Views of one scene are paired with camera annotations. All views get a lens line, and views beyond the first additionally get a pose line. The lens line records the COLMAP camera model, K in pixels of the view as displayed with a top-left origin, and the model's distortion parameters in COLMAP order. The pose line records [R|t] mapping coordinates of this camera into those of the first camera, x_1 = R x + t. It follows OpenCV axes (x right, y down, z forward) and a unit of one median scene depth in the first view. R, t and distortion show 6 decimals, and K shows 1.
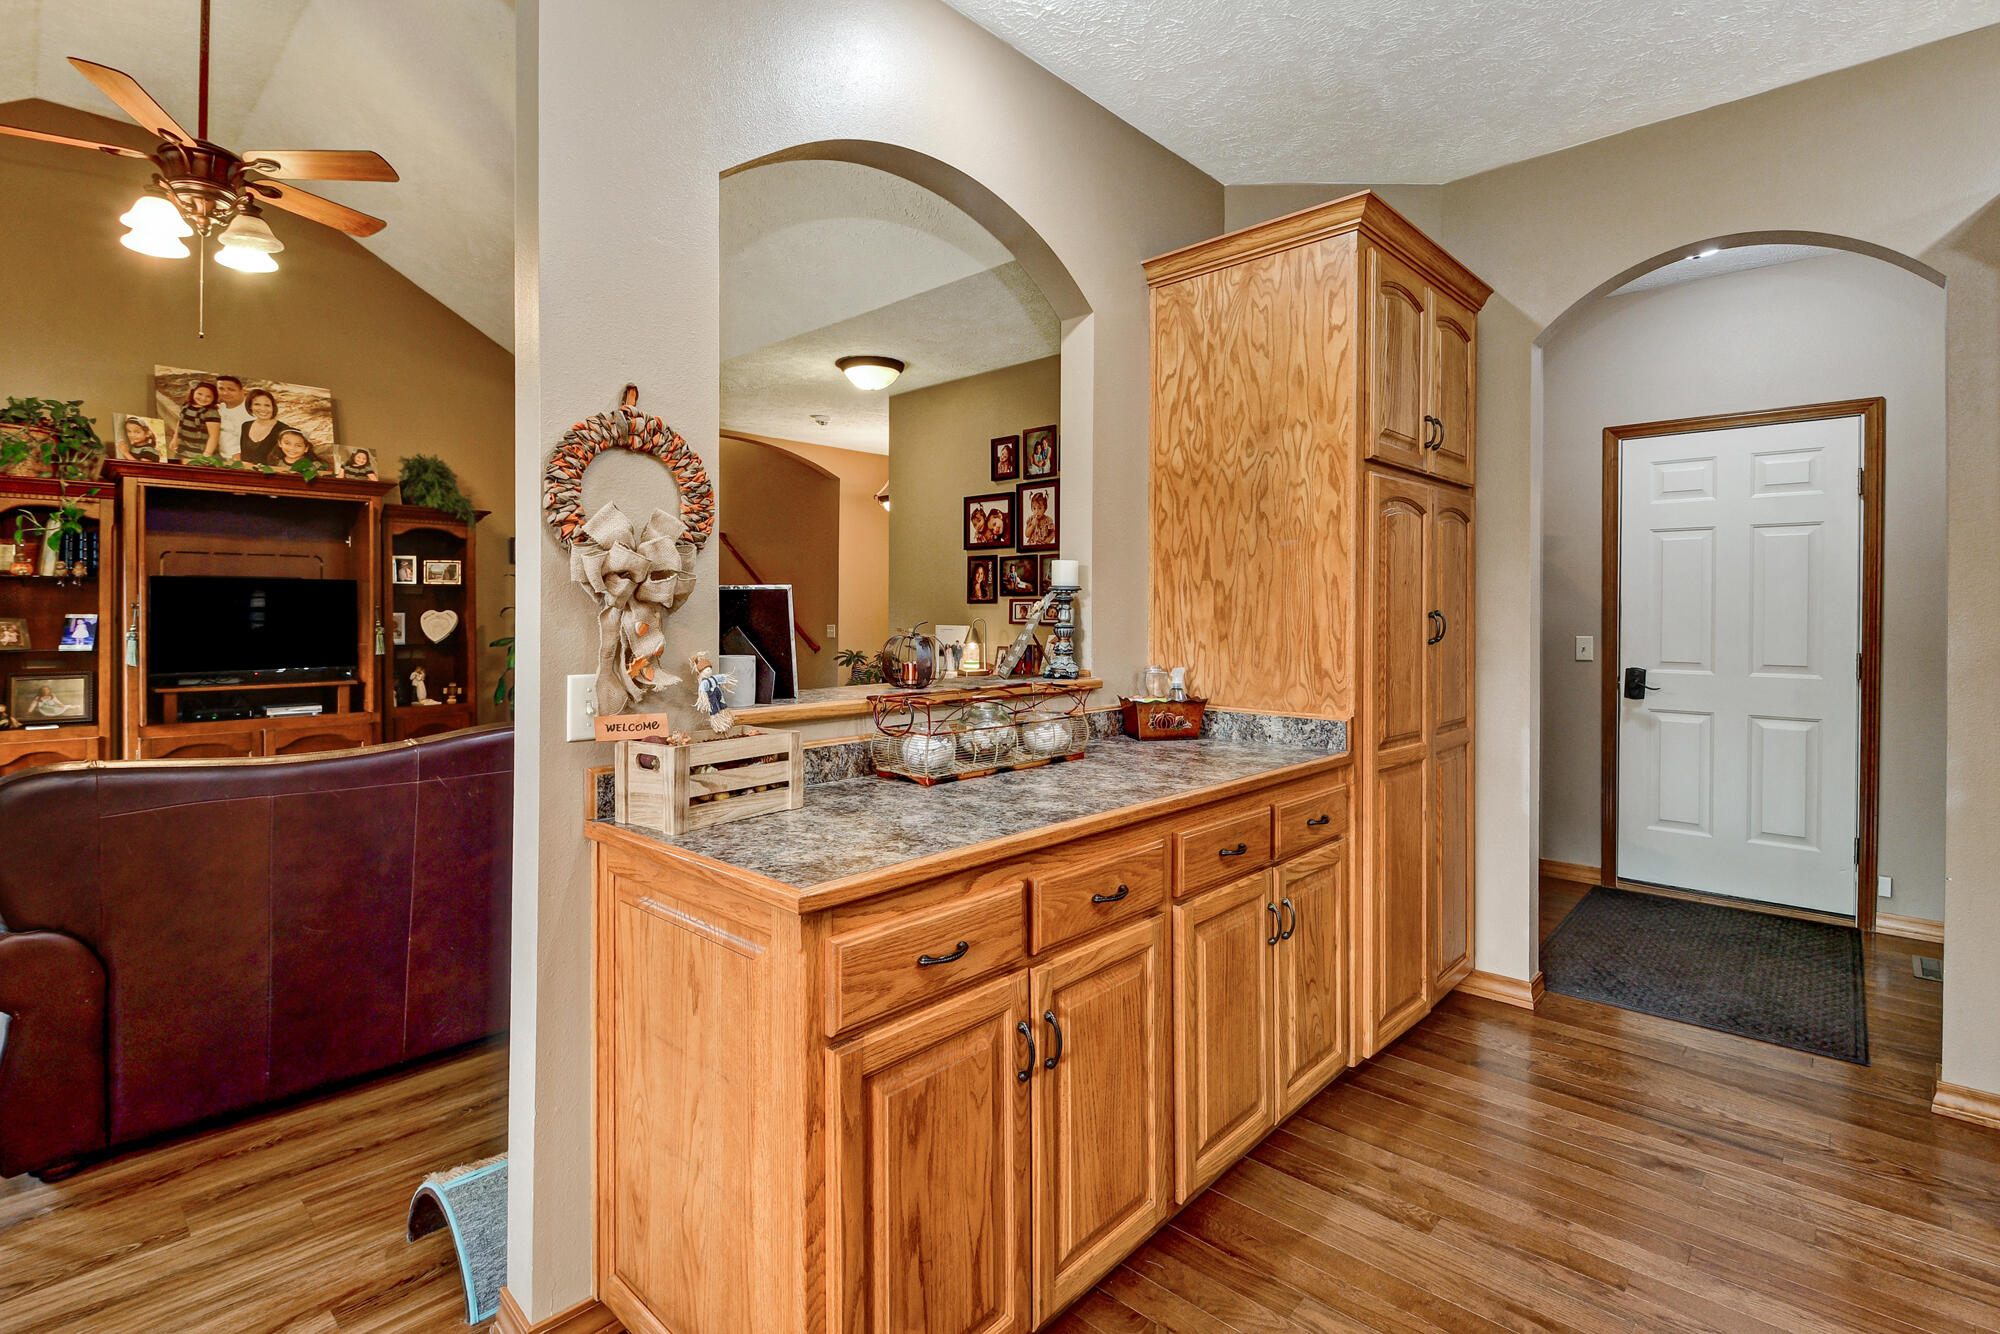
lens RADIAL K [[933.3, 0, 983.3], [0, 933.3, 623.0], [0, 0, 1]] dist [0.008279, -0.010675]
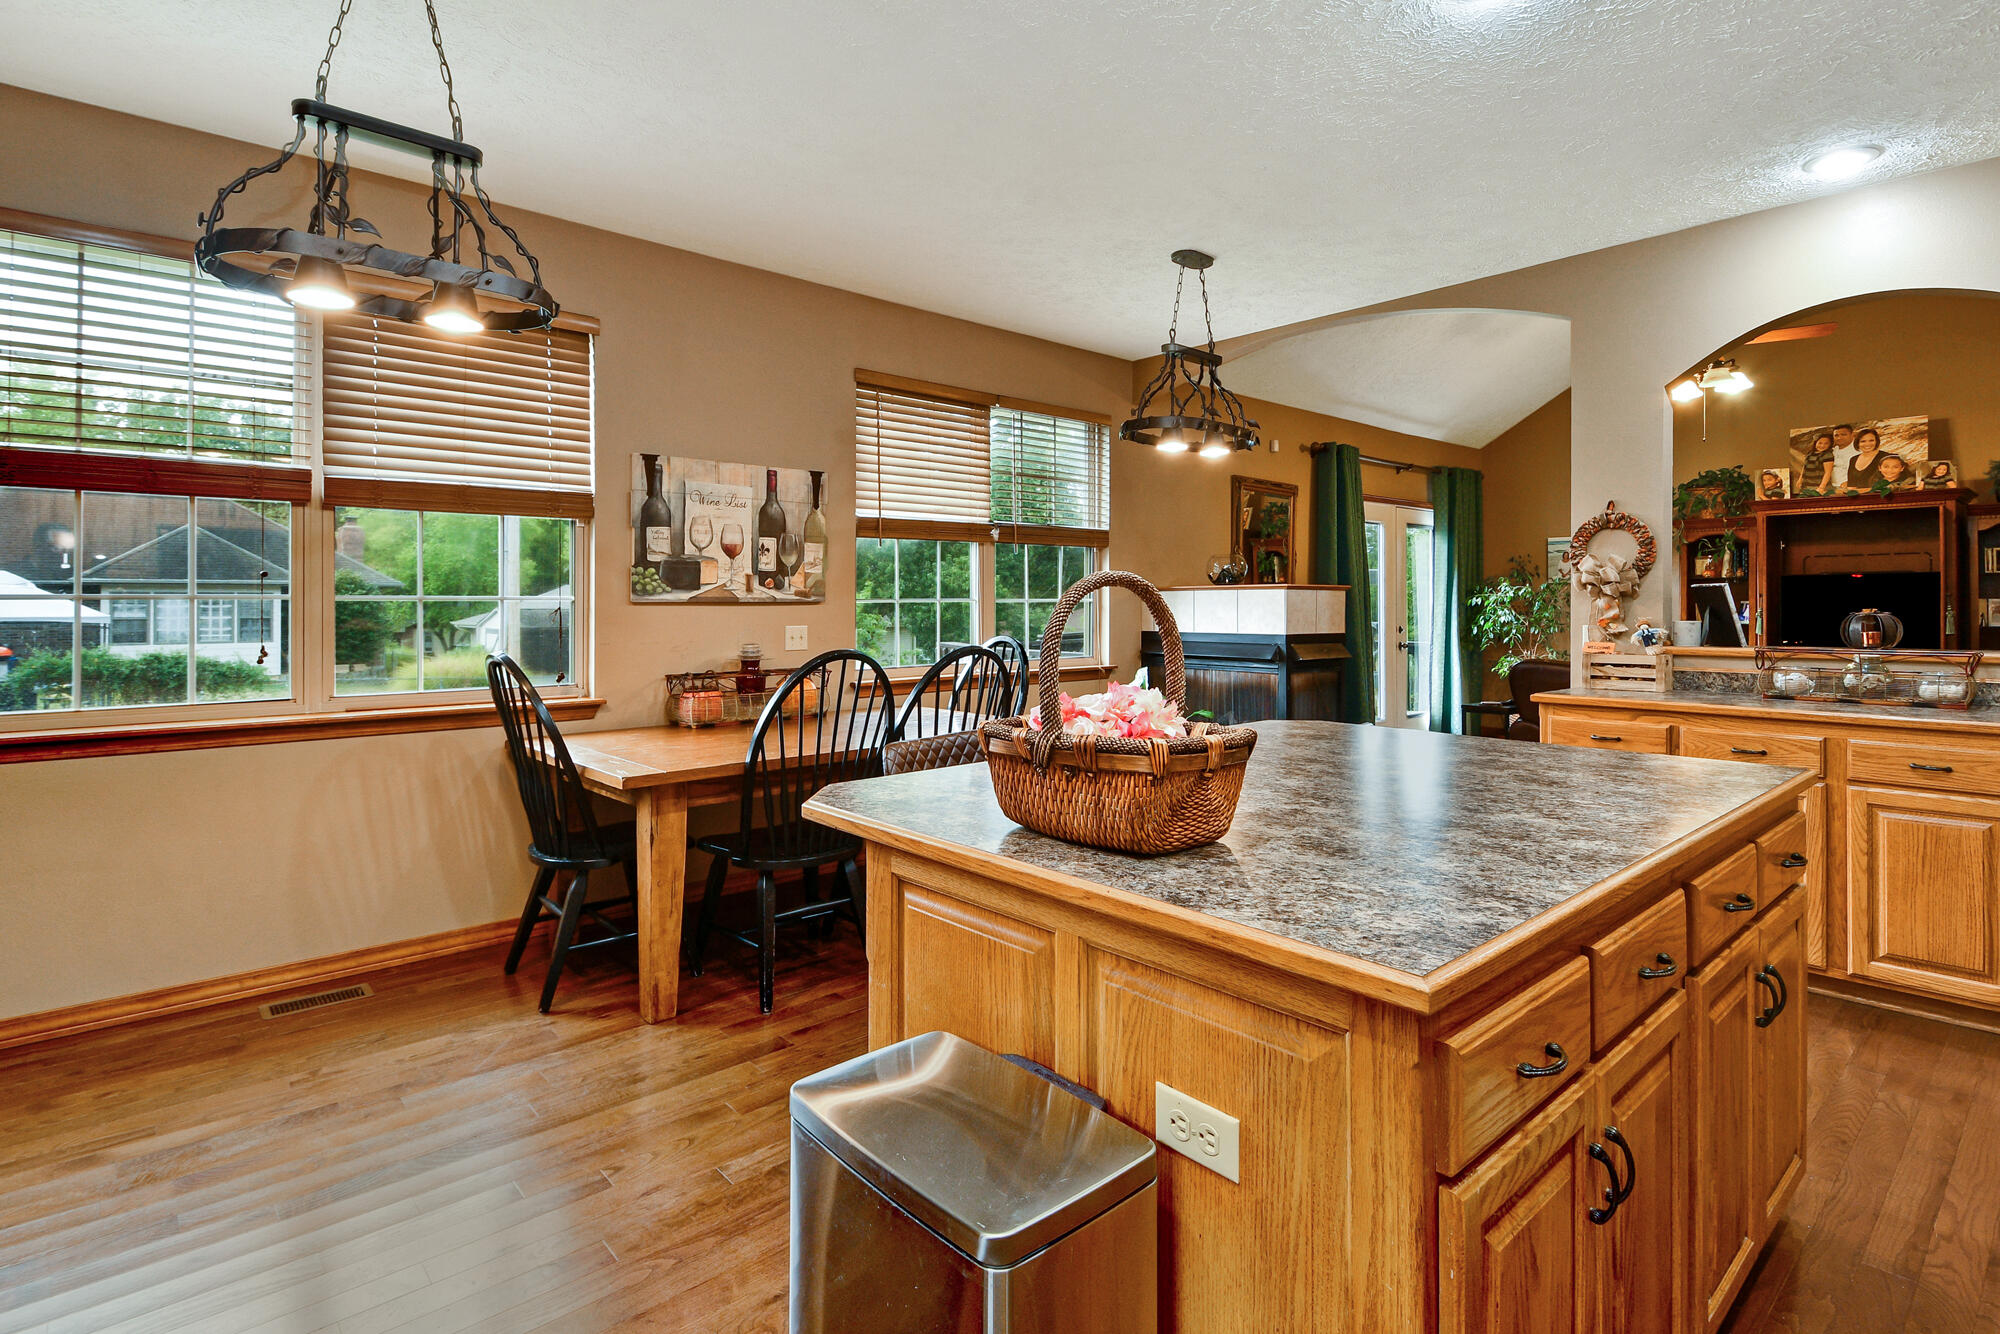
lens RADIAL K [[980.4, 0, 980.7], [0, 980.4, 600.2], [0, 0, 1]] dist [0.009763, -0.009531]
pose [[-0.098558, -0.006199, -0.995112, 0.791473], [-0.005164, 0.999970, -0.005718, 0.004746], [0.995118, 0.004575, -0.098587, -0.111242]]
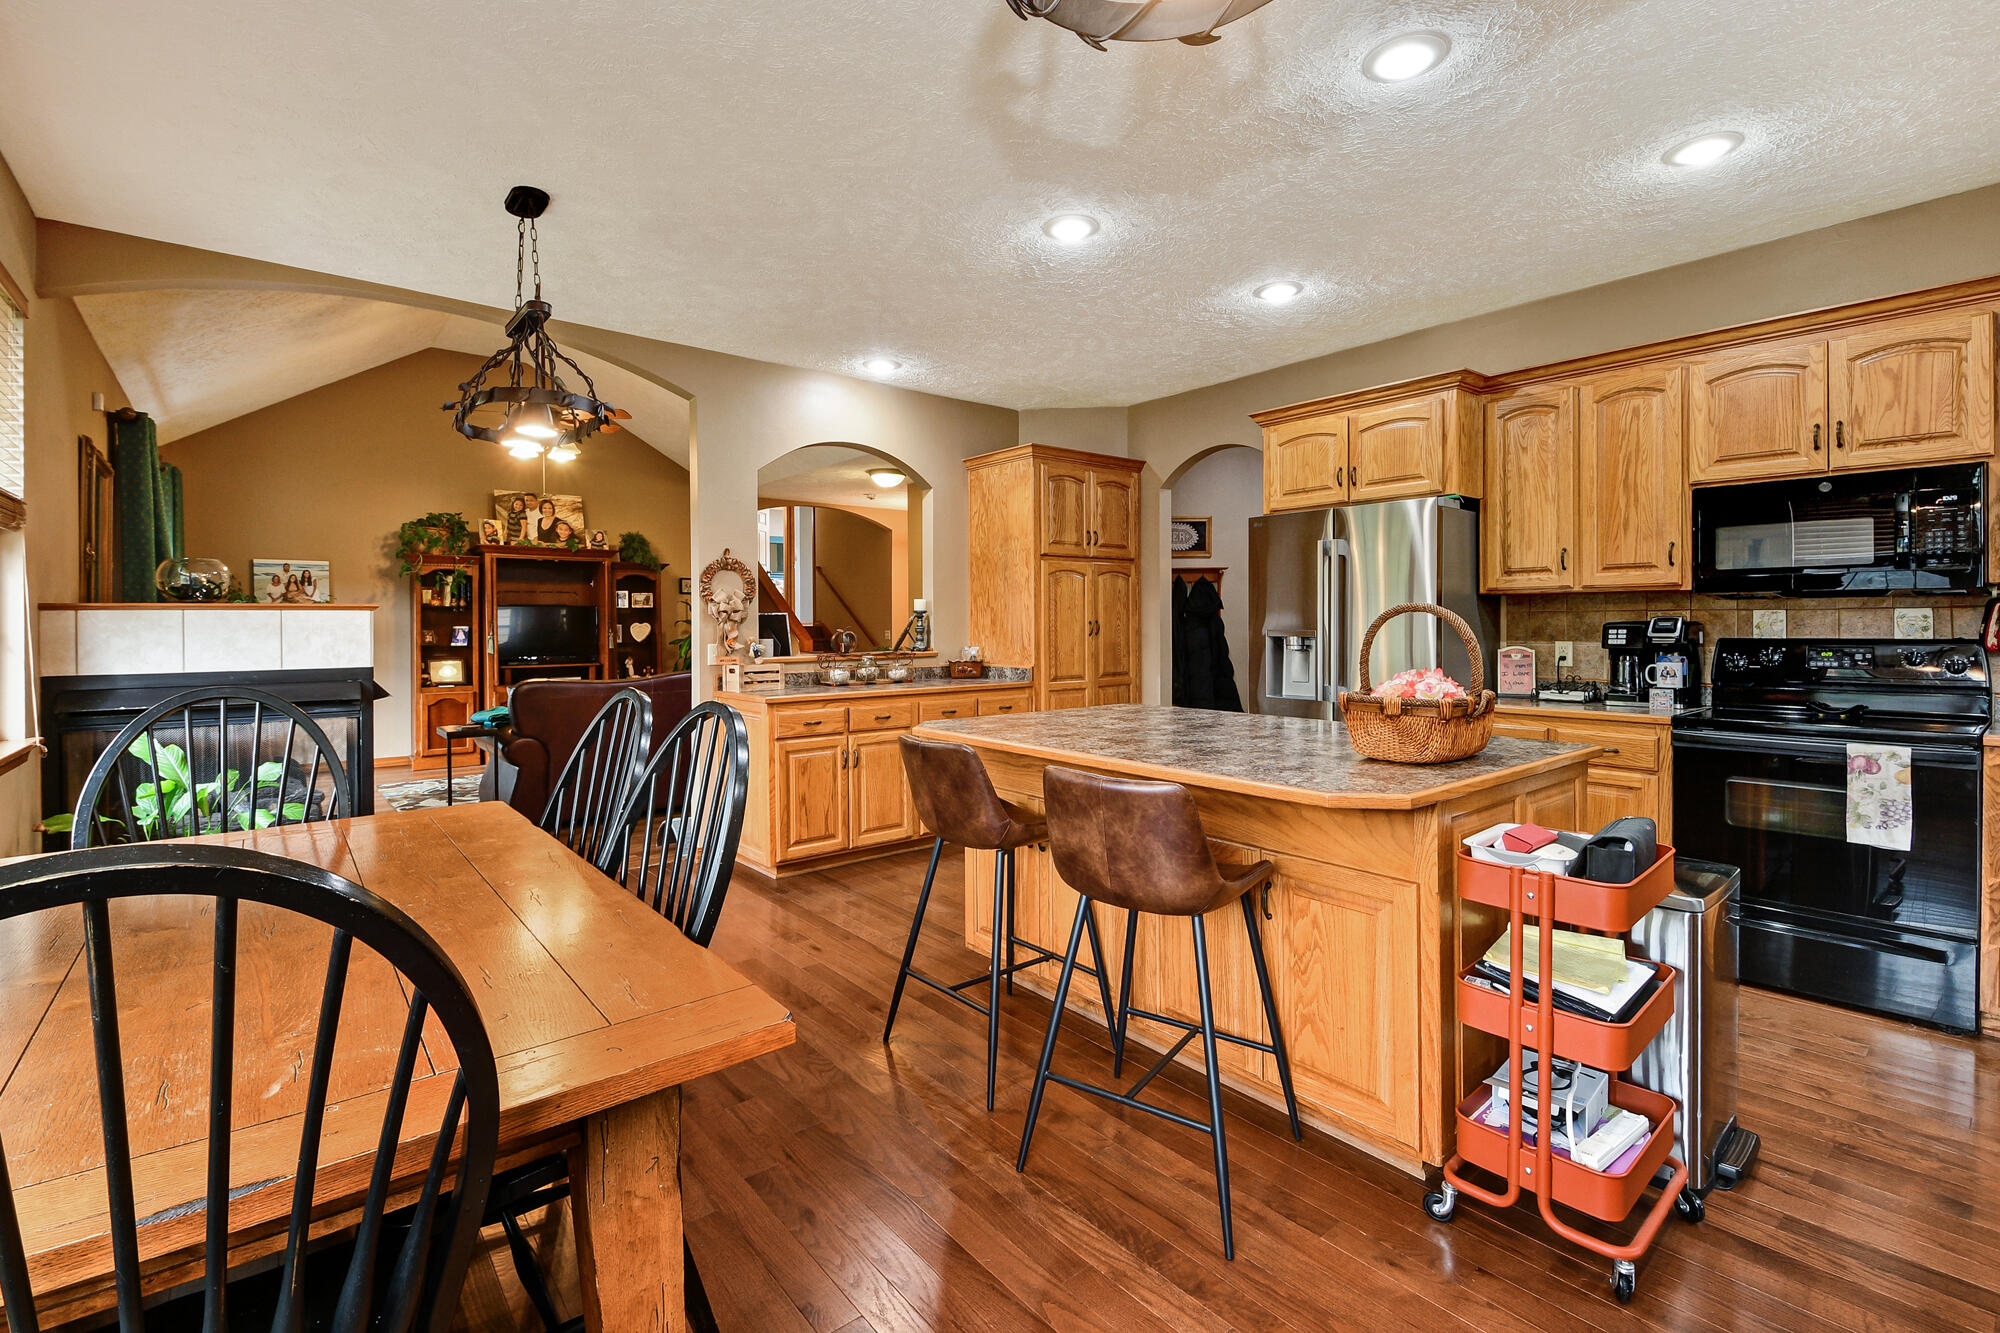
lens RADIAL K [[893.8, 0, 981.0], [0, 893.8, 628.5], [0, 0, 1]] dist [0.020301, -0.016475]
pose [[0.991097, -0.007031, -0.132960, 0.295042], [0.006586, 0.999971, -0.003781, 0.007483], [0.132982, 0.002871, 0.991114, -0.635323]]
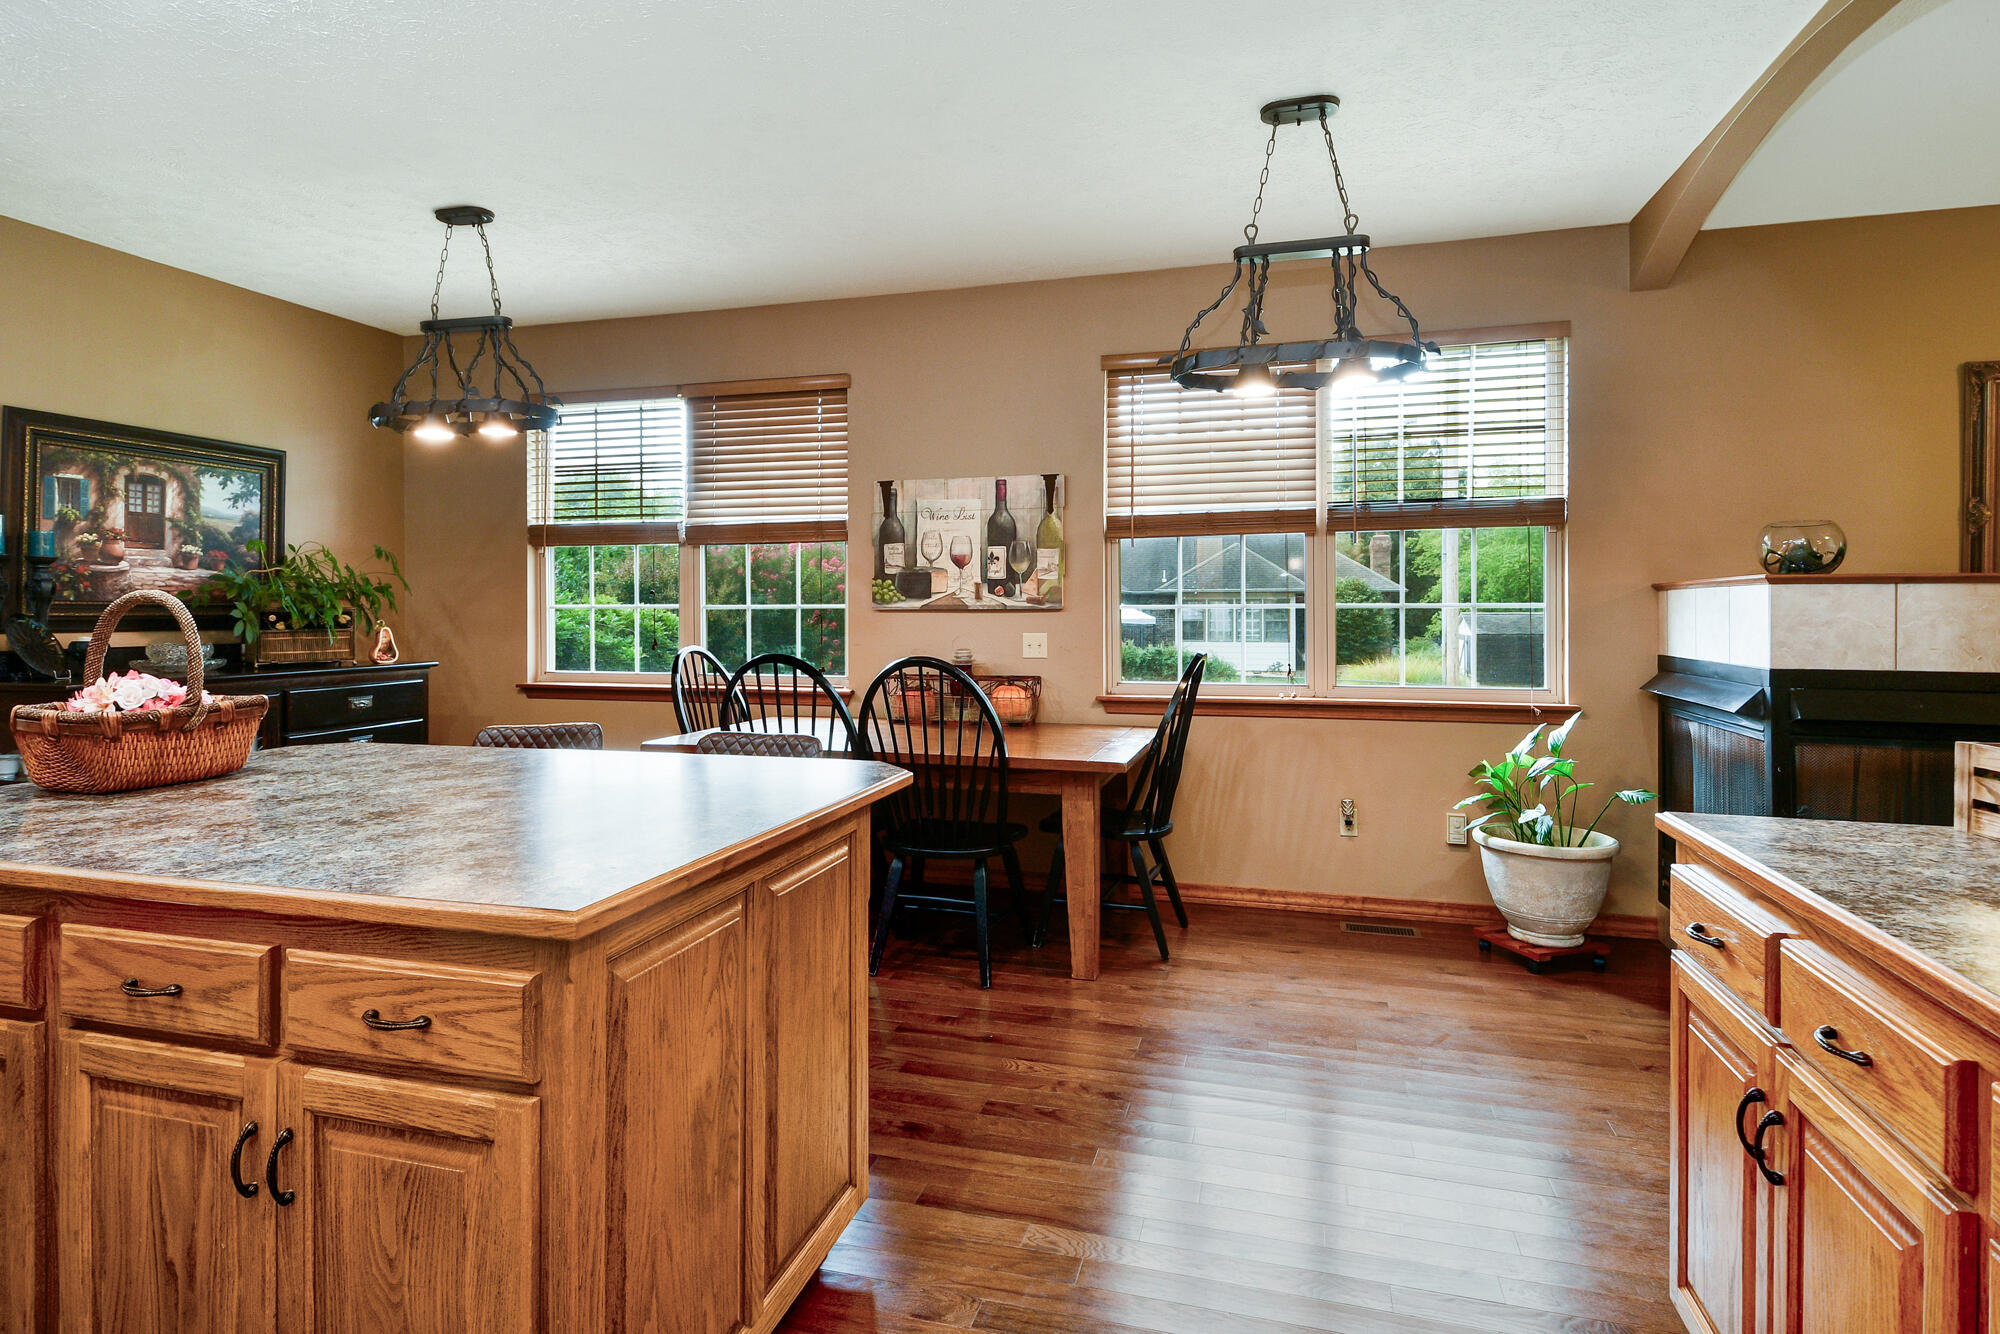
lens RADIAL K [[1050.1, 0, 979.5], [0, 1050.1, 609.5], [0, 0, 1]] dist [0.036981, -0.021437]
pose [[-0.888888, -0.001560, -0.458122, 0.361144], [-0.003414, 0.999989, 0.003219, -0.000765], [0.458112, 0.004425, -0.888884, 0.503794]]
